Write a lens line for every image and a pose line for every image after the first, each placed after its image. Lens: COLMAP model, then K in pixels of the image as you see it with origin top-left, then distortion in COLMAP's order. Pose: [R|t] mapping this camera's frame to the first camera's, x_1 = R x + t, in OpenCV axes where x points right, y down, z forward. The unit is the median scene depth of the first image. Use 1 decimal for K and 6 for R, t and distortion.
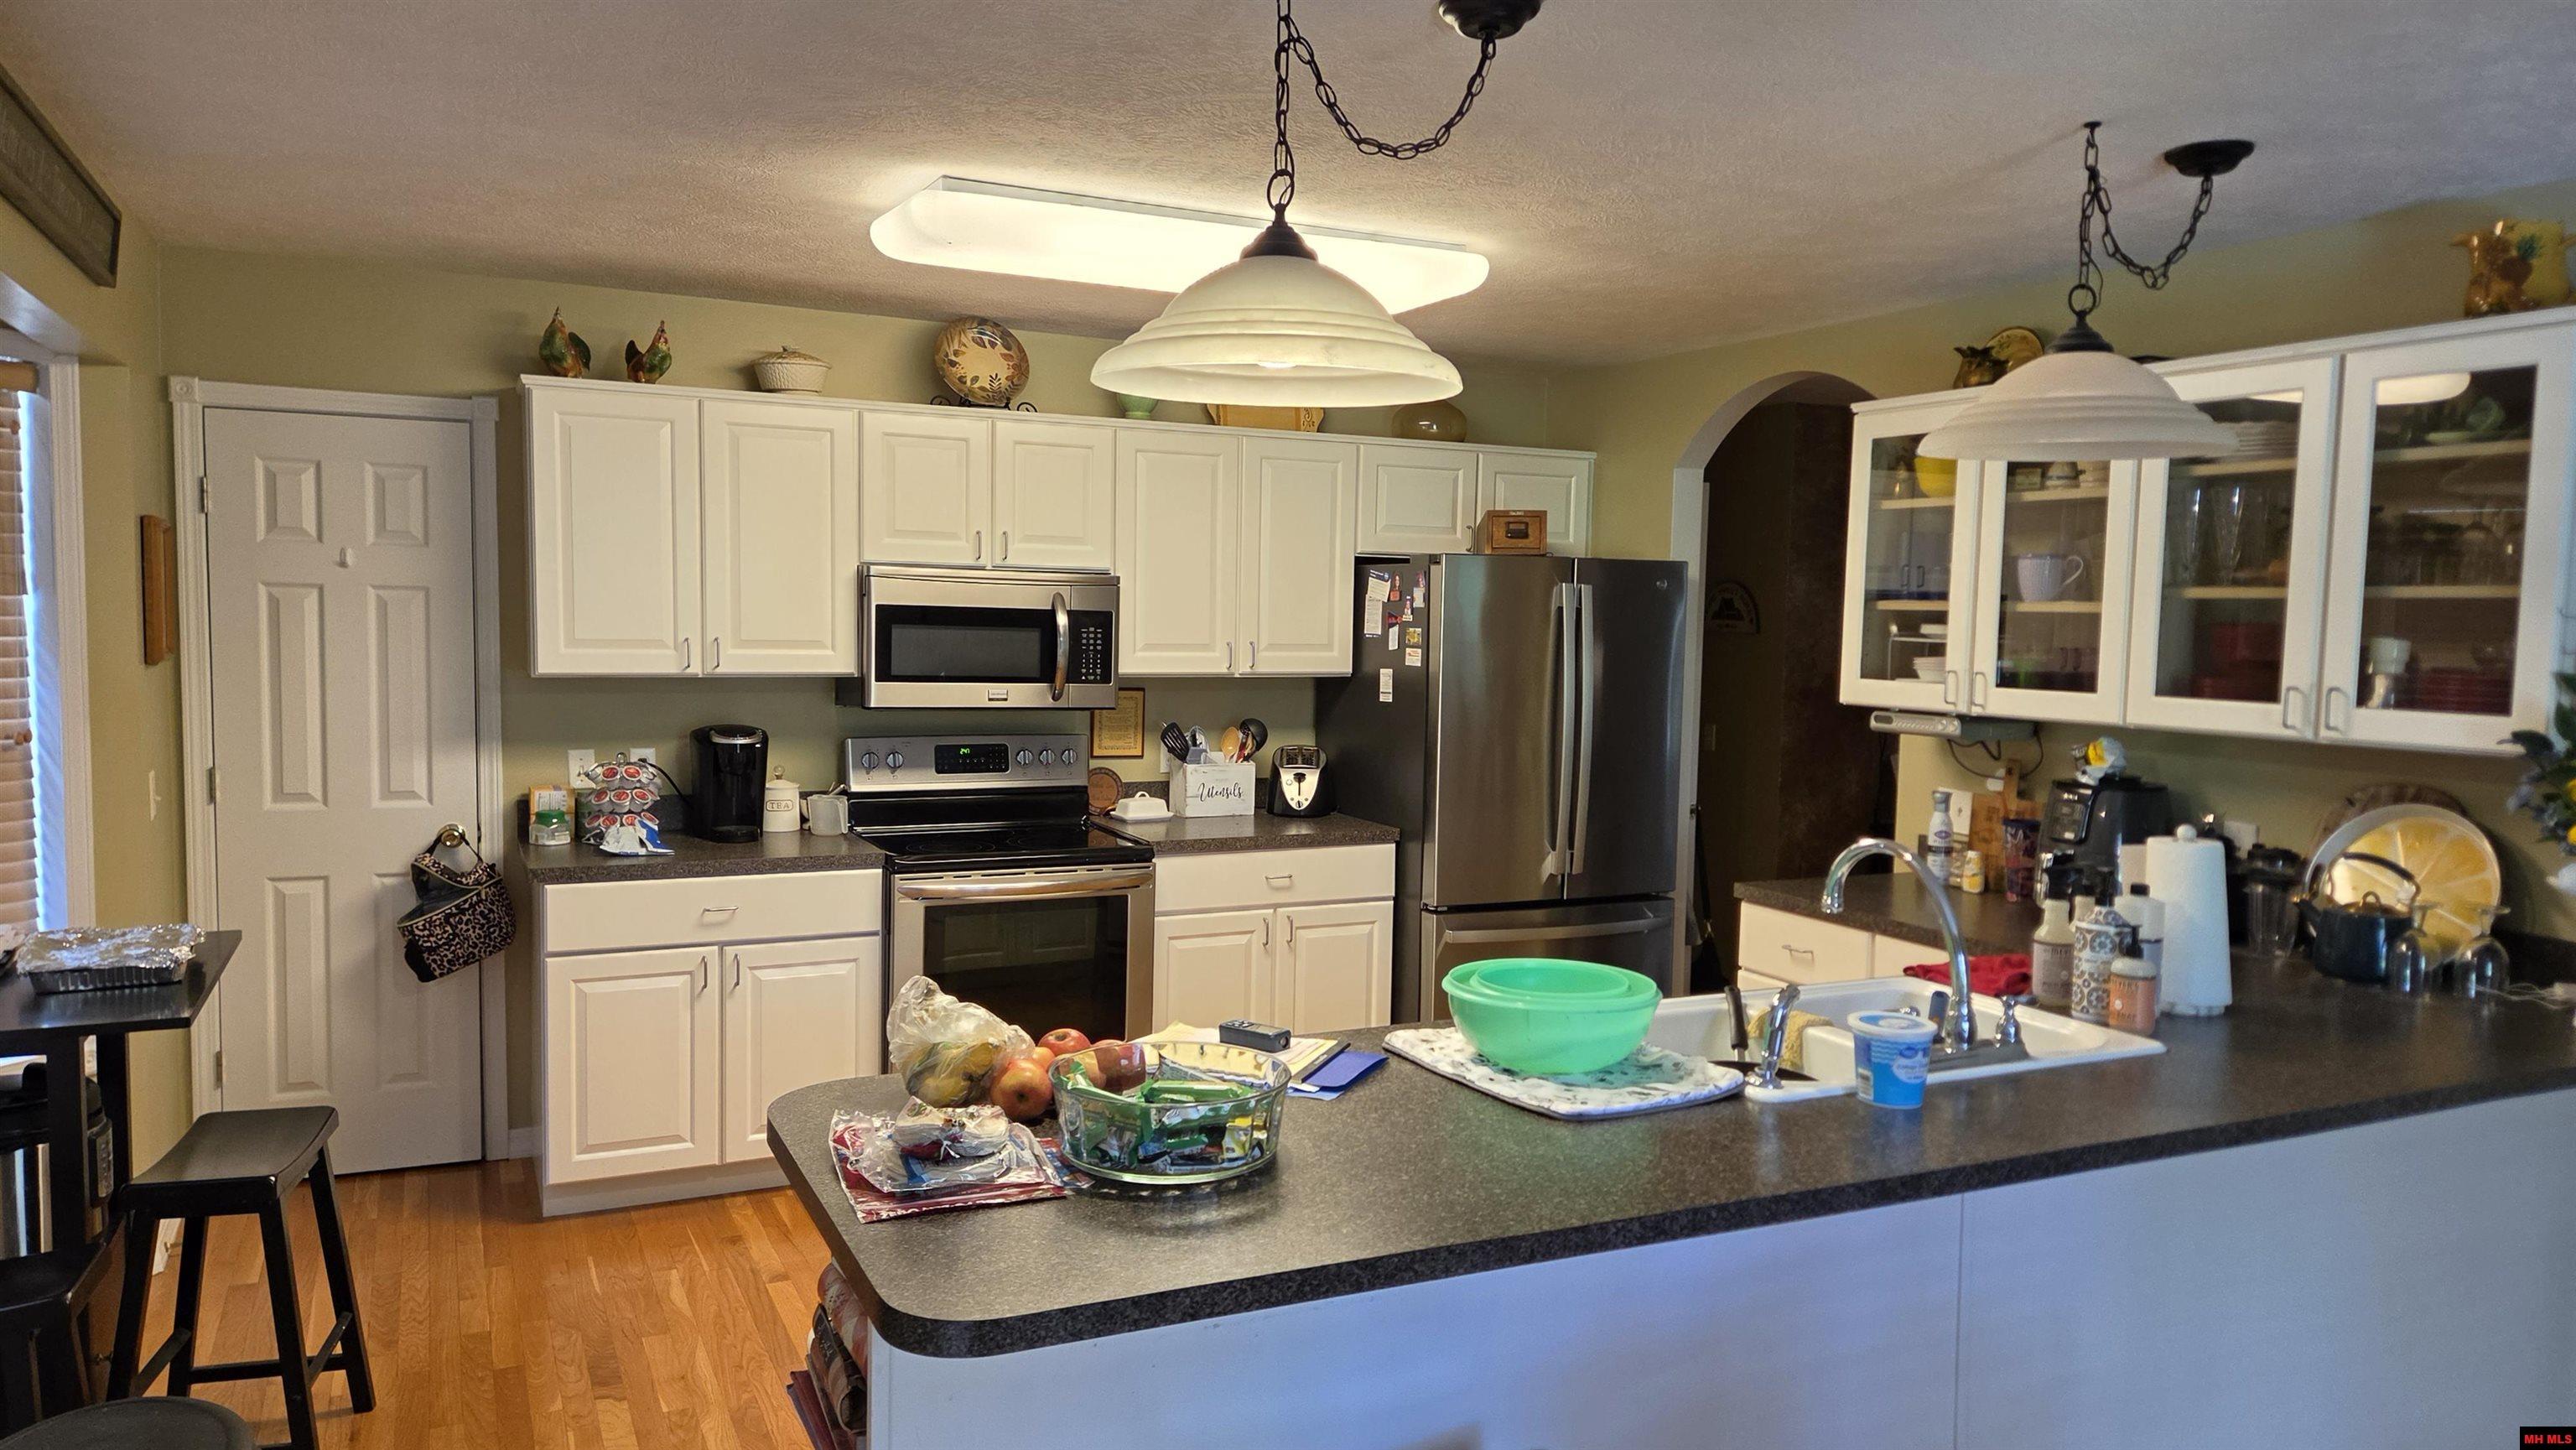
lens RADIAL K [[1723.1, 0, 1290.4], [0, 1723.1, 728.8], [0, 0, 1]] dist [0.025021, -0.015832]
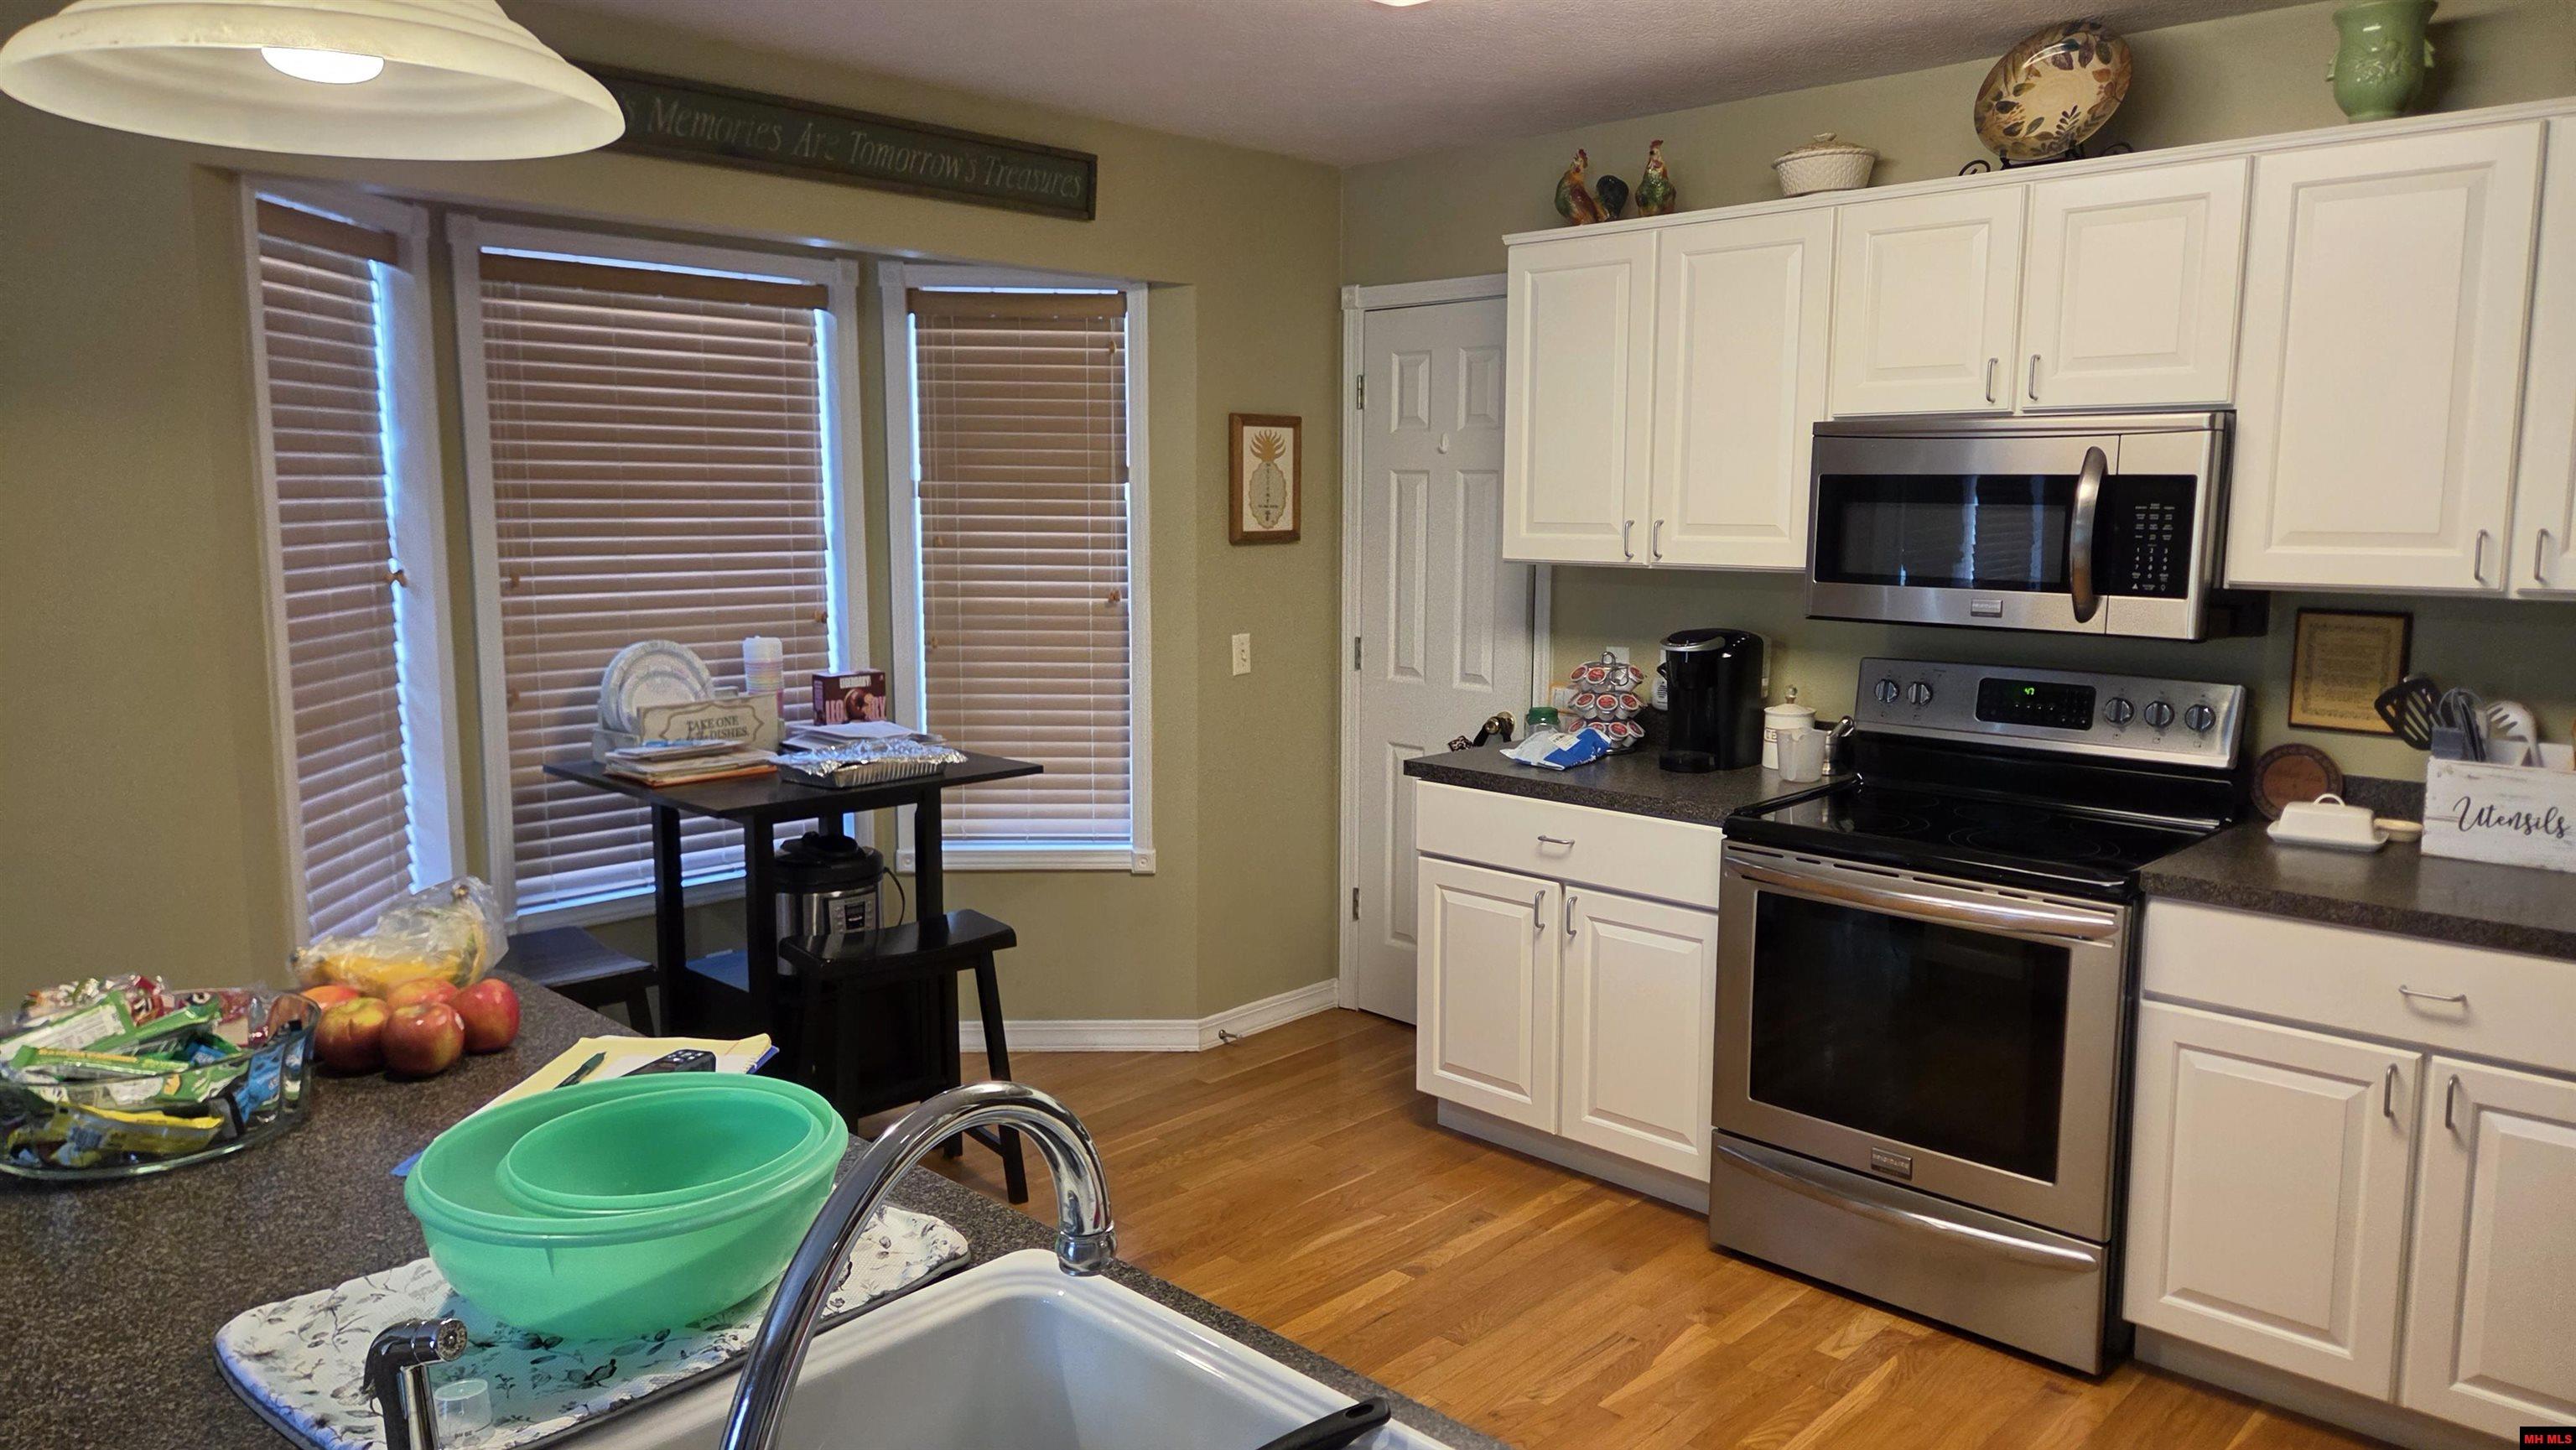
lens RADIAL K [[1723.1, 0, 1287.2], [0, 1723.1, 725.1], [0, 0, 1]] dist [0.025021, -0.015832]
pose [[0.322374, 0.107236, -0.940519, 0.374094], [-0.062871, 0.993794, 0.091761, -0.018900], [0.944522, 0.029550, 0.327115, 0.533971]]
